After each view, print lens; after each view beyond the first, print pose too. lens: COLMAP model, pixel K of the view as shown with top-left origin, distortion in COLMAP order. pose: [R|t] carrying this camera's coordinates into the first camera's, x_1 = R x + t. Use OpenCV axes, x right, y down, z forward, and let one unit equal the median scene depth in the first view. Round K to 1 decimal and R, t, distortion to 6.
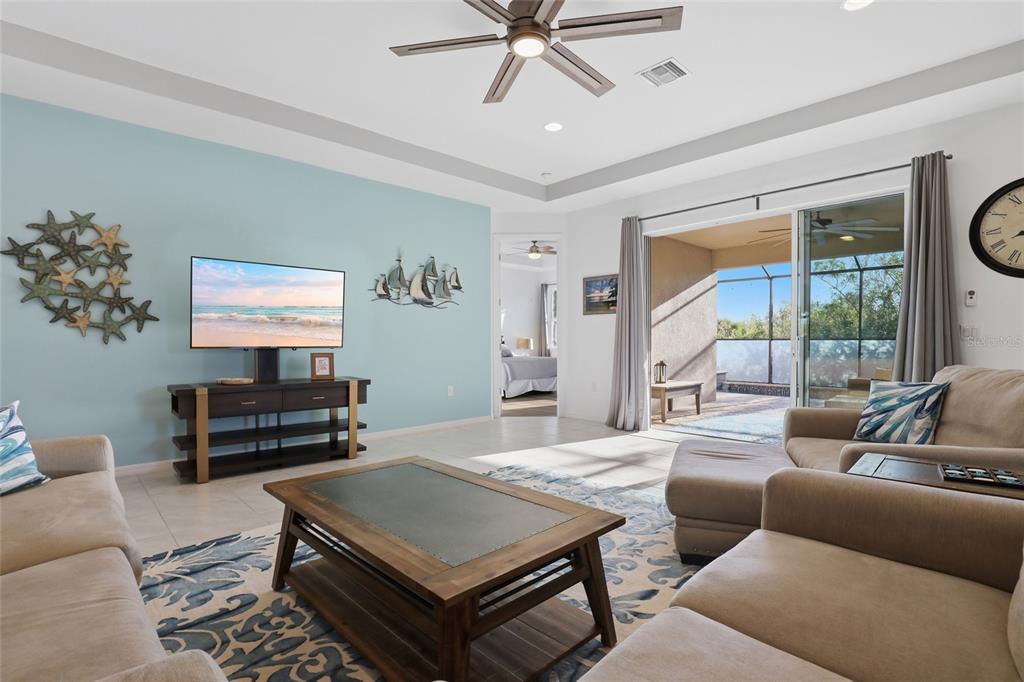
lens RADIAL K [[489.3, 0, 511.4], [0, 489.3, 352.7], [0, 0, 1]] dist [-0.029233, 0.000349]
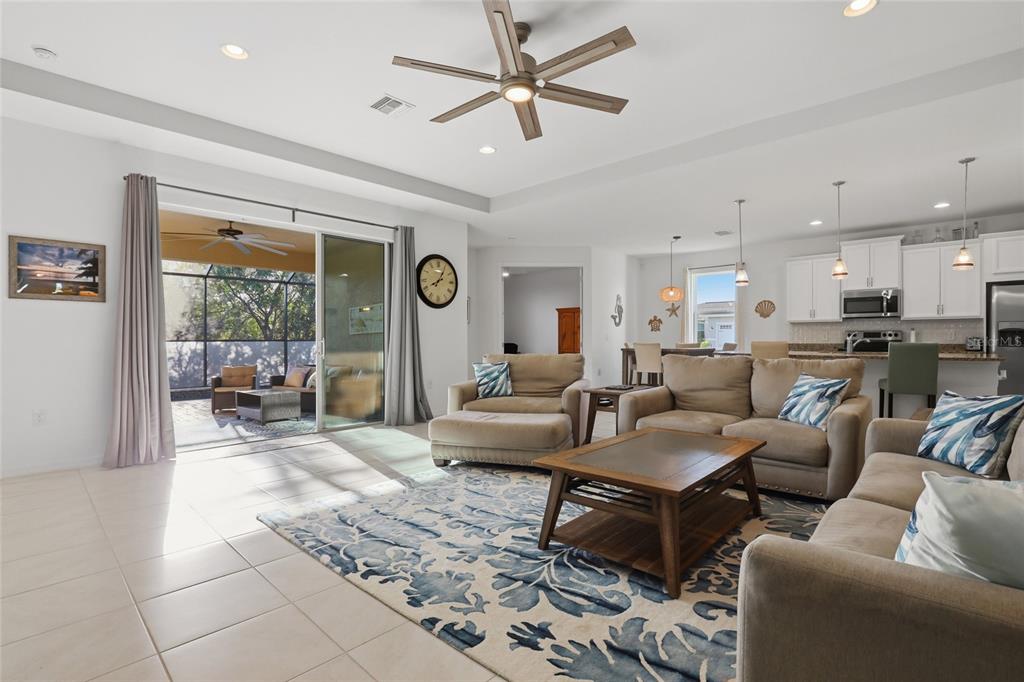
lens RADIAL K [[479.0, 0, 515.2], [0, 479.0, 343.1], [0, 0, 1]] dist [-0.034827, 0.006224]
pose [[-0.061525, -0.001955, 0.998104, -0.638045], [0.026788, 0.999635, 0.003609, -0.012726], [-0.997746, 0.026959, -0.061450, 0.617848]]
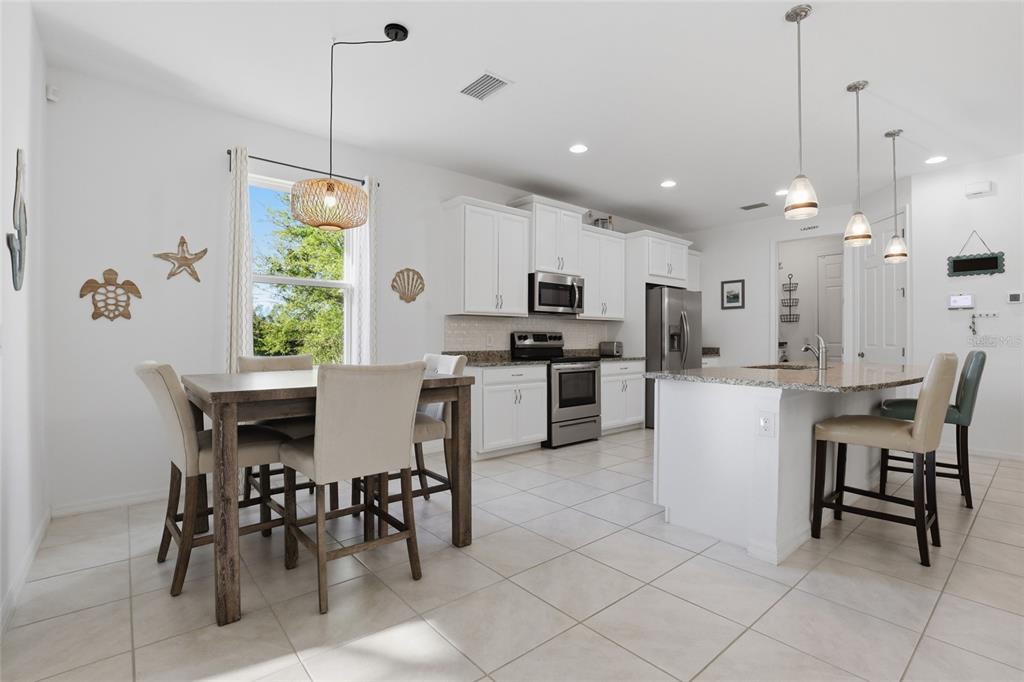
lens RADIAL K [[471.7, 0, 511.2], [0, 471.7, 342.0], [0, 0, 1]] dist [-0.039424, 0.006478]
pose [[-0.998288, 0.003488, 0.058379, 0.946845], [0.005178, 0.999571, 0.028816, -0.026134], [-0.058253, 0.029069, -0.997879, 0.452320]]
